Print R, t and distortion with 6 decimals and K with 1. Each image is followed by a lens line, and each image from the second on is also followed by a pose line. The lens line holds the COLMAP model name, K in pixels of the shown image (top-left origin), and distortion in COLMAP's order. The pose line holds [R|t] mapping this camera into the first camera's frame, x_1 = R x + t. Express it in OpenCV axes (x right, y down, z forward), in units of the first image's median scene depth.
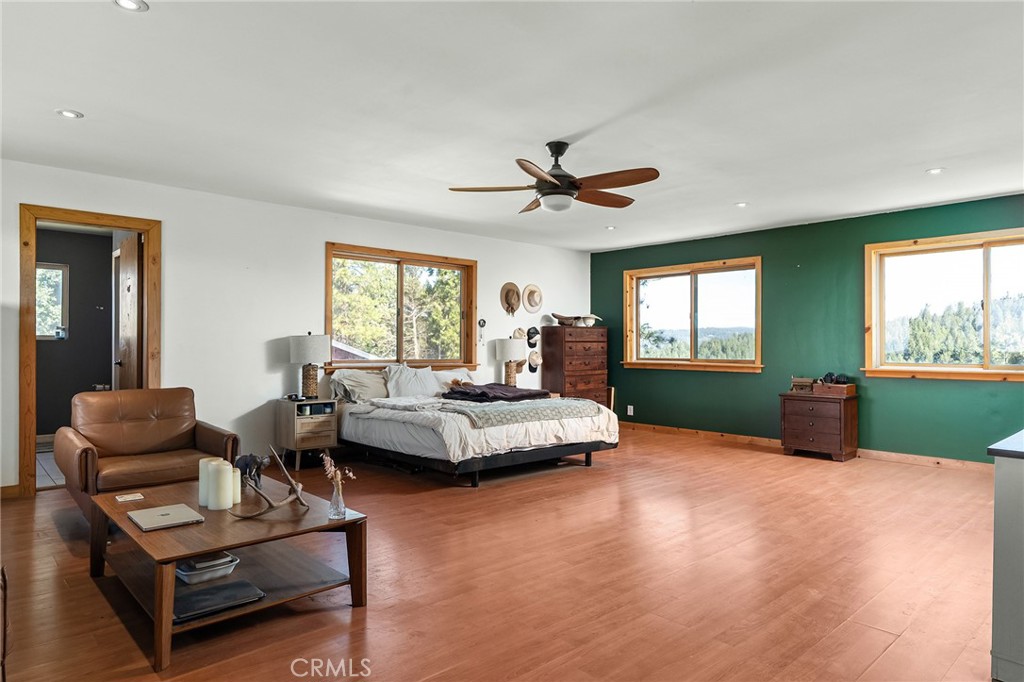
lens RADIAL K [[618.4, 0, 512.5], [0, 618.4, 343.1], [0, 0, 1]] dist [0.003420, 0.000664]
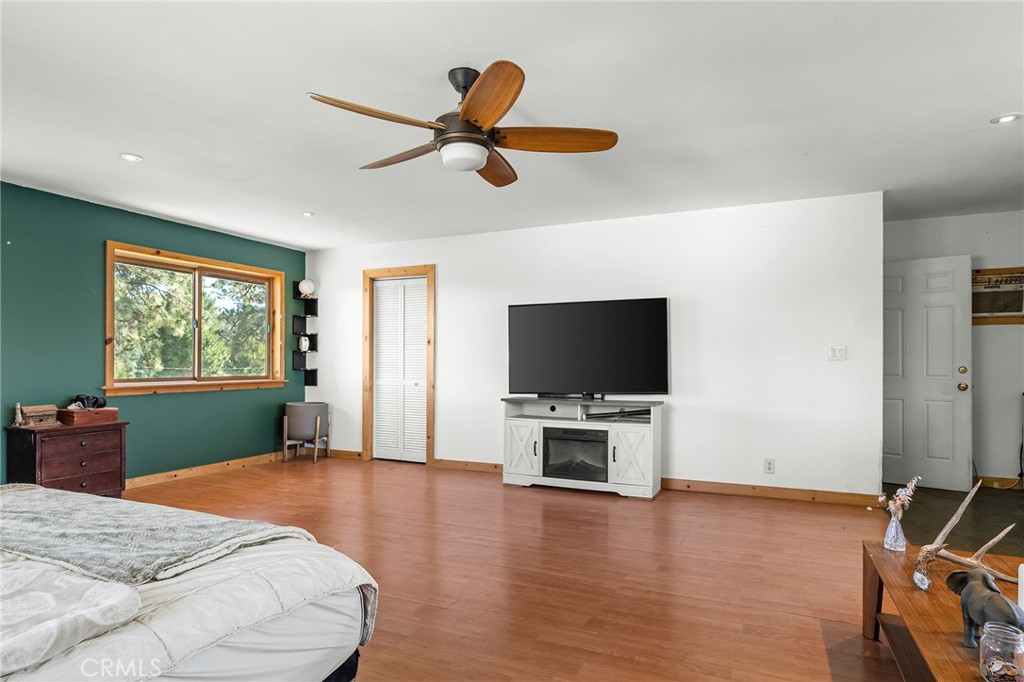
lens RADIAL K [[561.2, 0, 510.3], [0, 561.2, 344.2], [0, 0, 1]] dist [0.000269, -0.000383]
pose [[-0.406419, 0.035494, 0.912997, -0.366825], [0.000112, 0.999247, -0.038797, 0.013754], [-0.913687, -0.015666, -0.406117, 0.853293]]
